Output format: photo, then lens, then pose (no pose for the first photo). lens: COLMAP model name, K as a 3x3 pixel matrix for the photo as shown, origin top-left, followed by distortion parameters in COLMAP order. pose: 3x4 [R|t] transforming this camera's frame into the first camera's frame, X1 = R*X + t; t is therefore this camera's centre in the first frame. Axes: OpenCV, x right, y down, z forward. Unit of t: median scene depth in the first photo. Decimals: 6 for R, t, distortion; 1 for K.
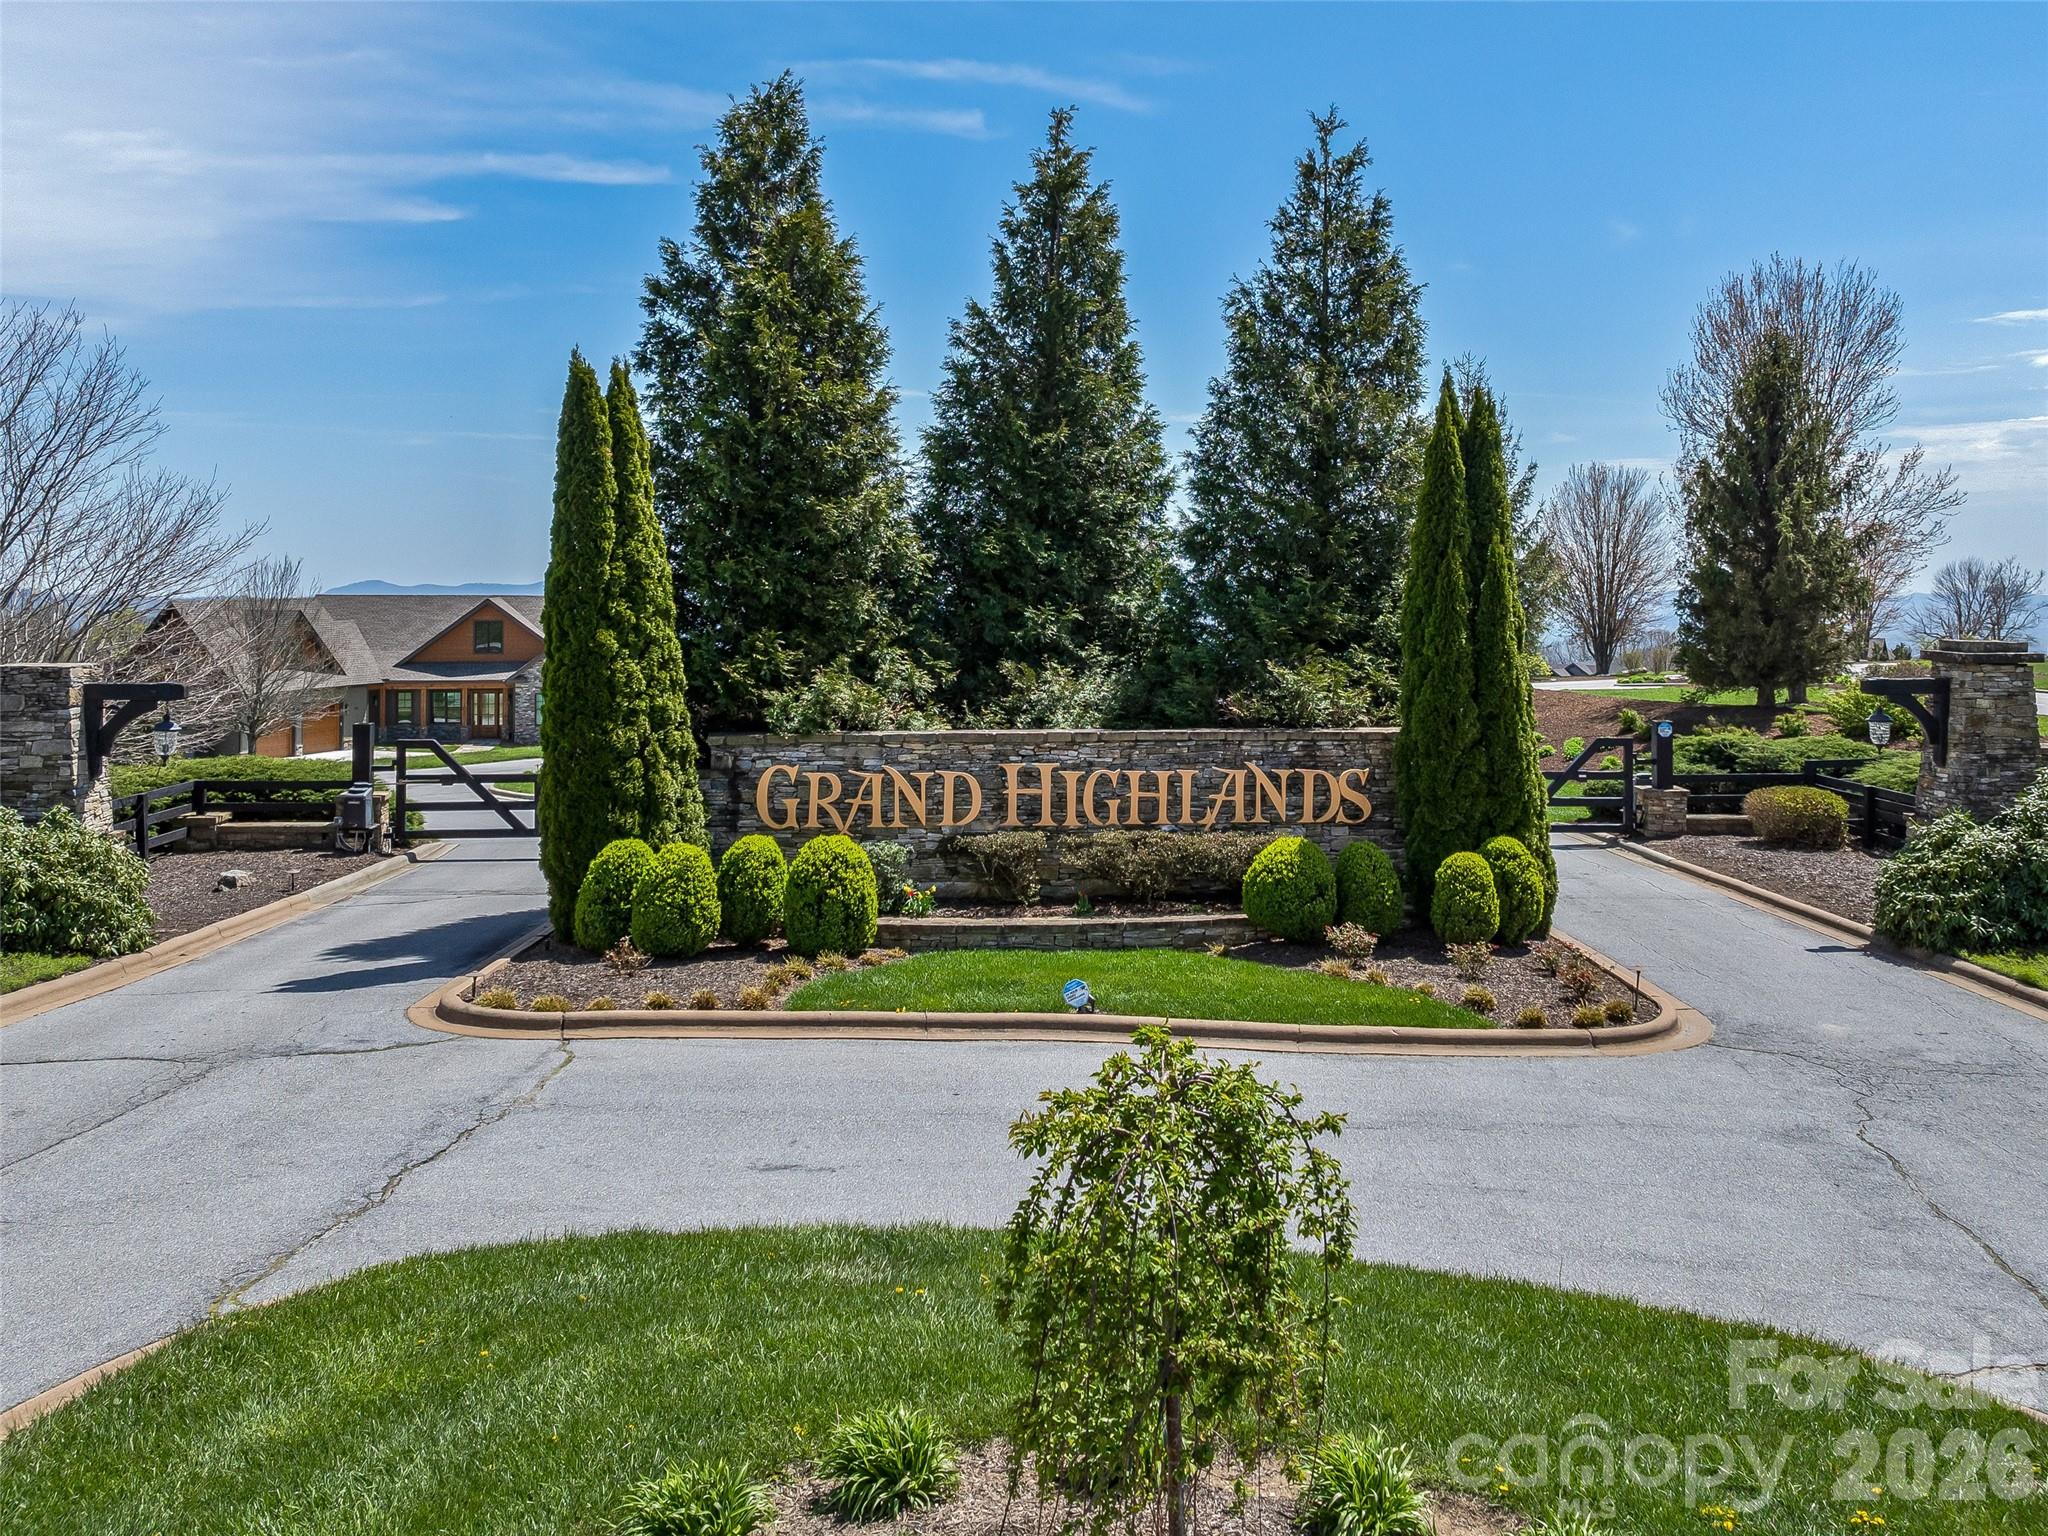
lens RADIAL K [[1540.3, 0, 1075.5], [0, 1540.3, 770.1], [0, 0, 1]] dist [-0.020689, -0.007328]
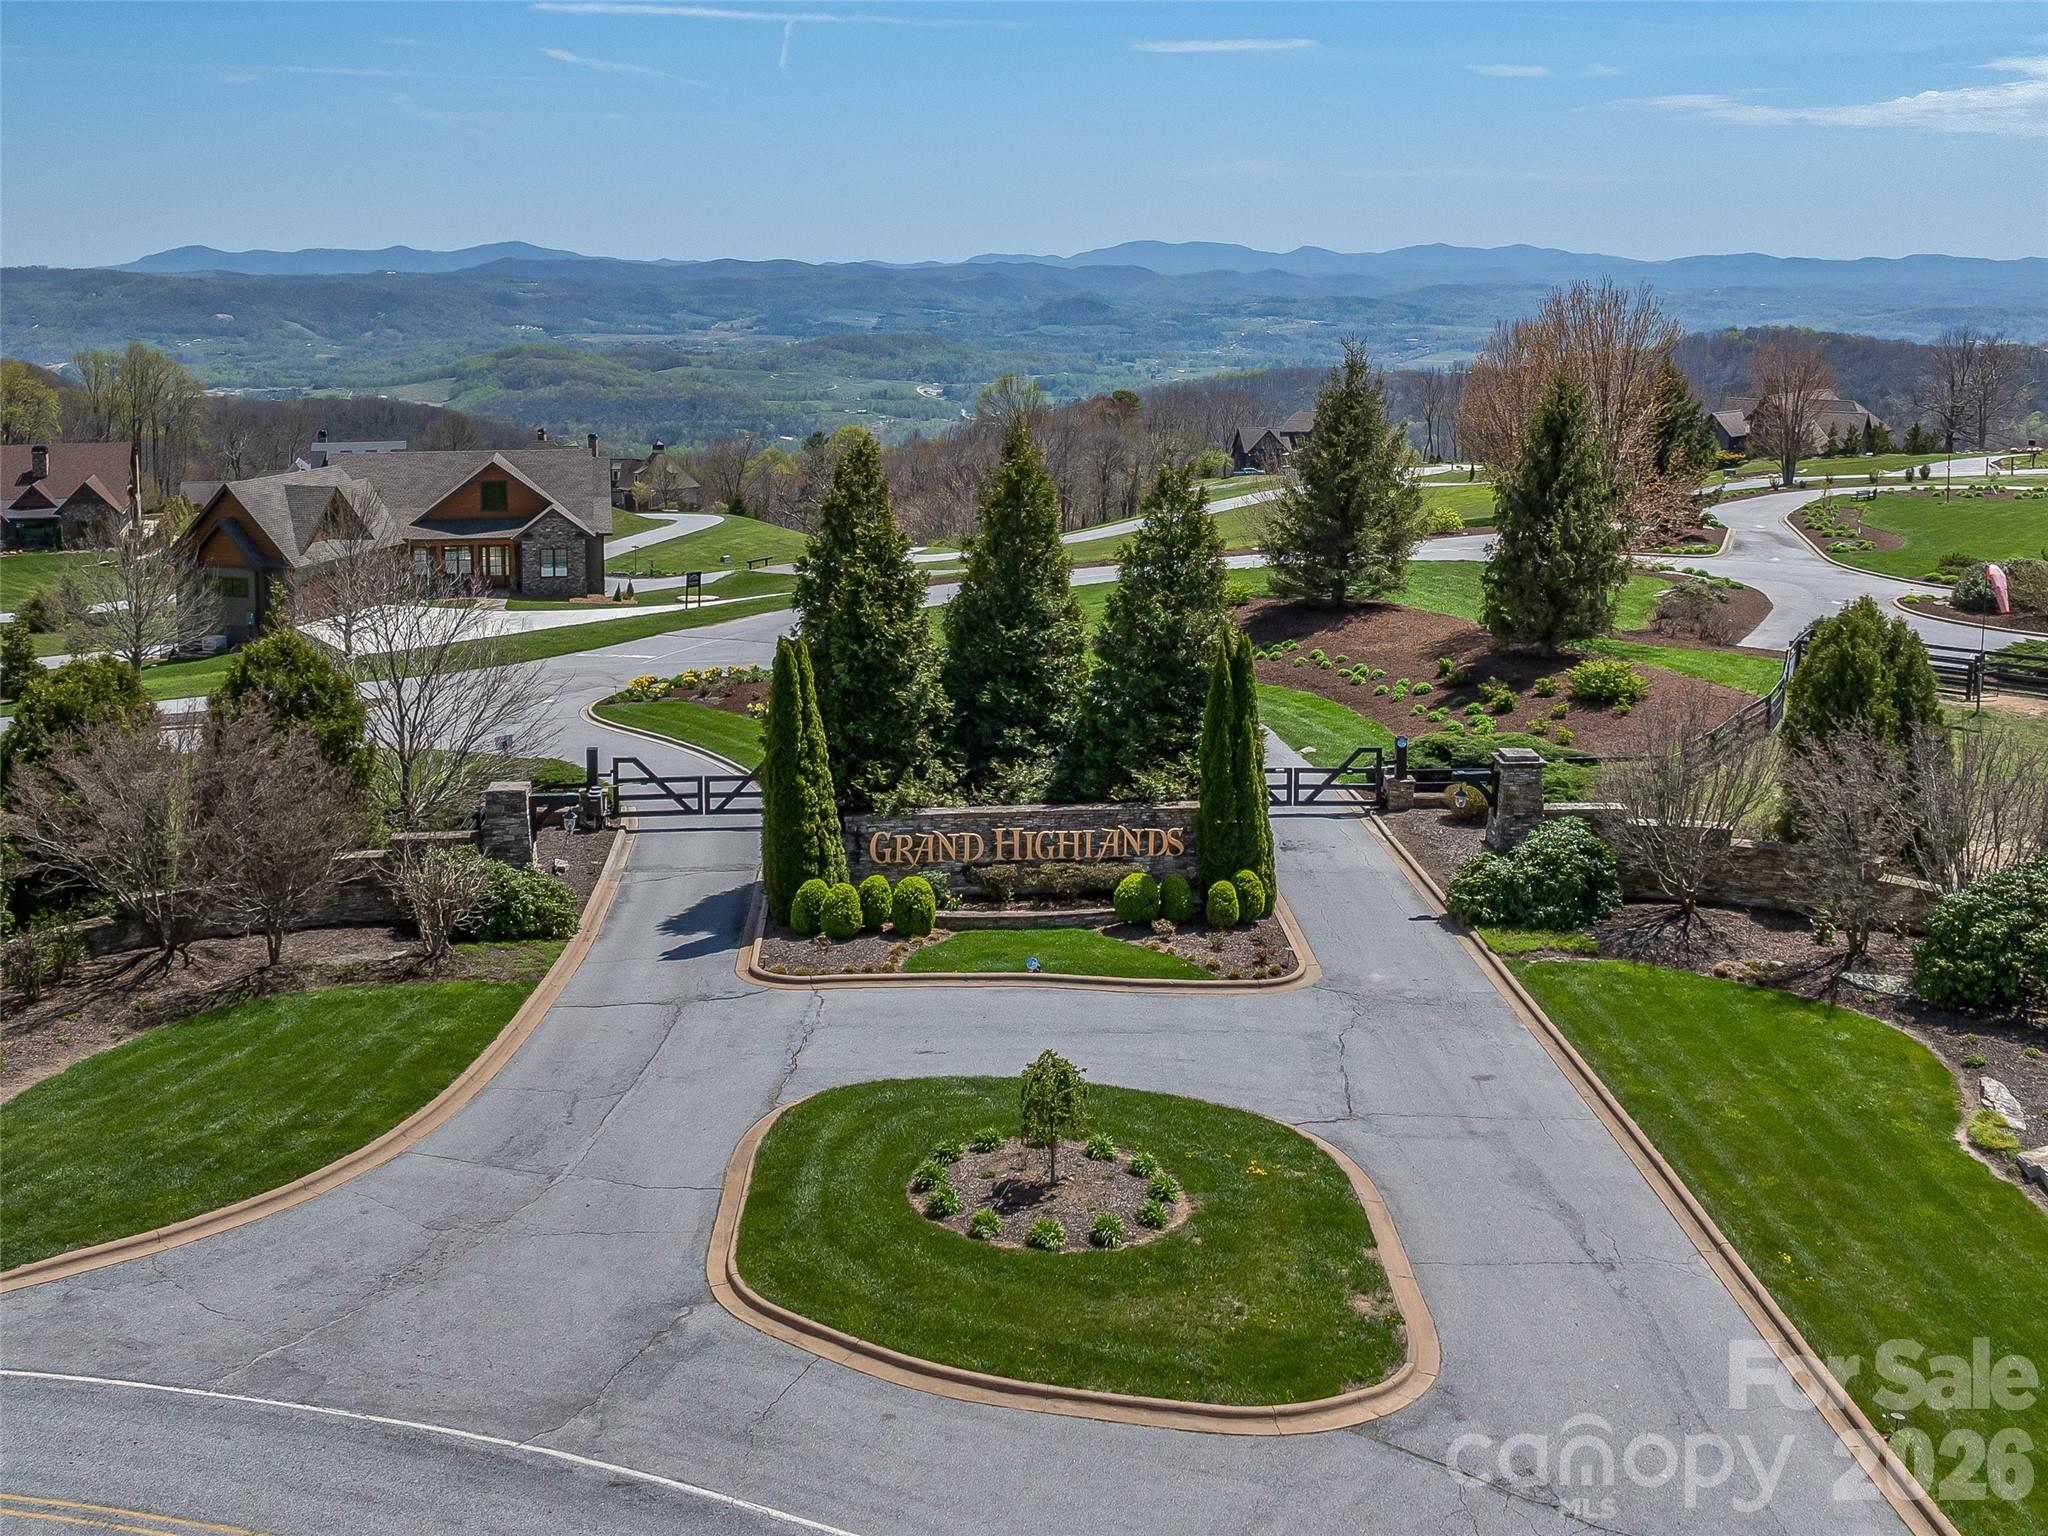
lens RADIAL K [[1585.2, 0, 1024.0], [0, 1585.2, 768.0], [0, 0, 1]] dist [-0.003312, 0.004565]
pose [[0.999991, -0.001713, -0.003806, -0.001626], [0.002236, 0.989835, 0.142203, -0.369124], [0.003524, -0.142210, 0.989830, -0.989259]]
